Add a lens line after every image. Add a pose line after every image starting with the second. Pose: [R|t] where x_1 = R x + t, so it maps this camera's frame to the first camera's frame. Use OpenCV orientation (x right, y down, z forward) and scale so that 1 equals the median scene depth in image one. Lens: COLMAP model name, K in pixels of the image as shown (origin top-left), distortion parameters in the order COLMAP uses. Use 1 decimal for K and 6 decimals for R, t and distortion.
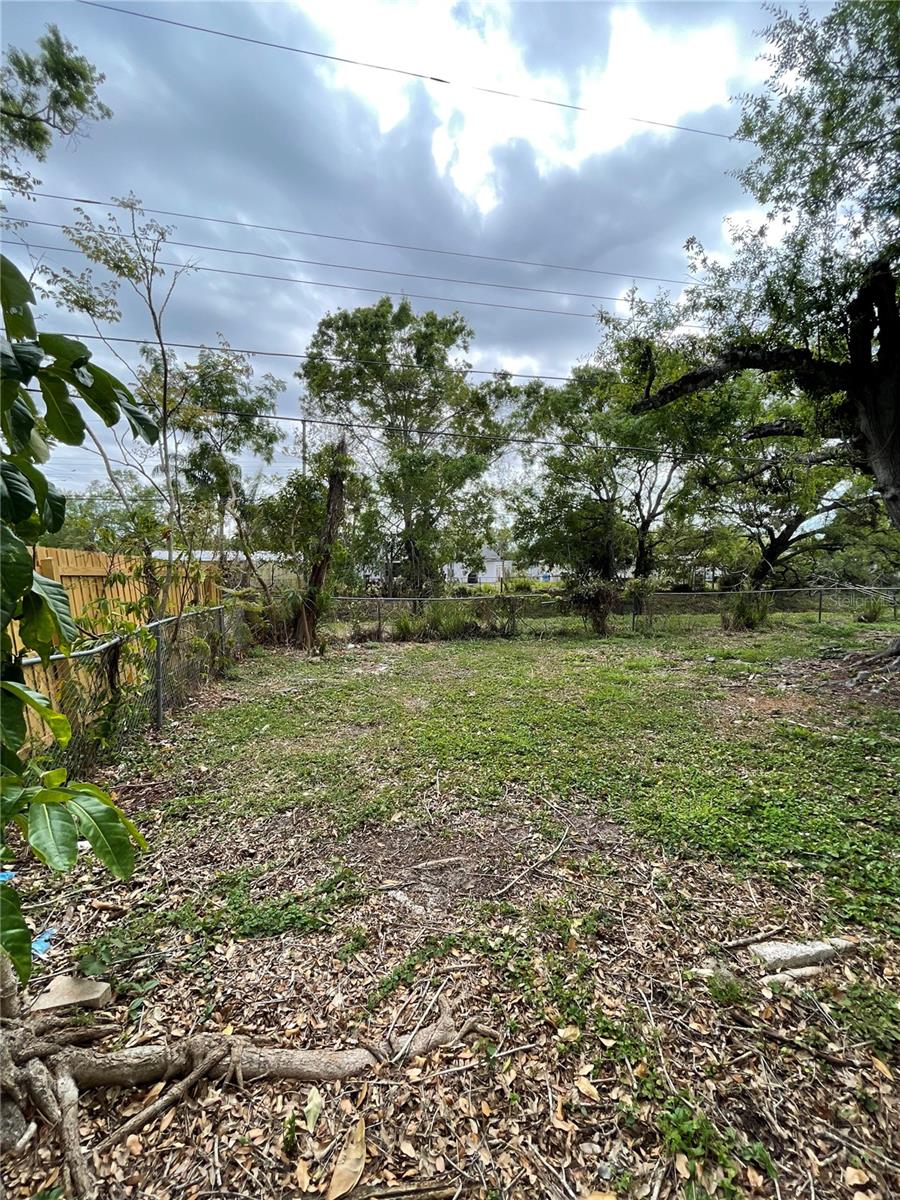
lens RADIAL K [[487.2, 0, 449.8], [0, 487.2, 595.1], [0, 0, 1]] dist [-0.001135, -0.001188]
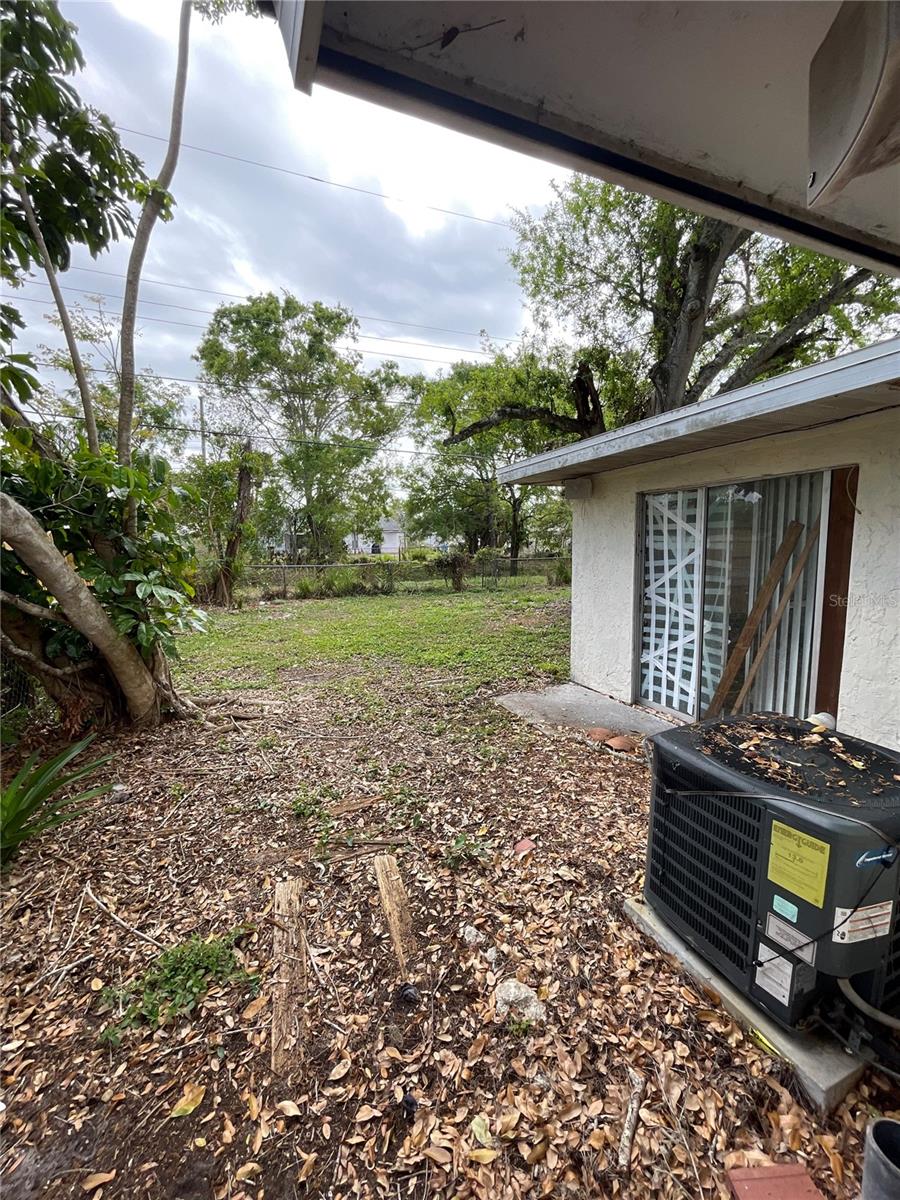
lens RADIAL K [[487.2, 0, 453.2], [0, 487.2, 607.6], [0, 0, 1]] dist [-0.001135, -0.001188]
pose [[0.982352, -0.030296, 0.184571, 0.025111], [0.014387, 0.996110, 0.086931, 0.005415], [-0.186487, -0.082741, 0.978967, -0.163835]]
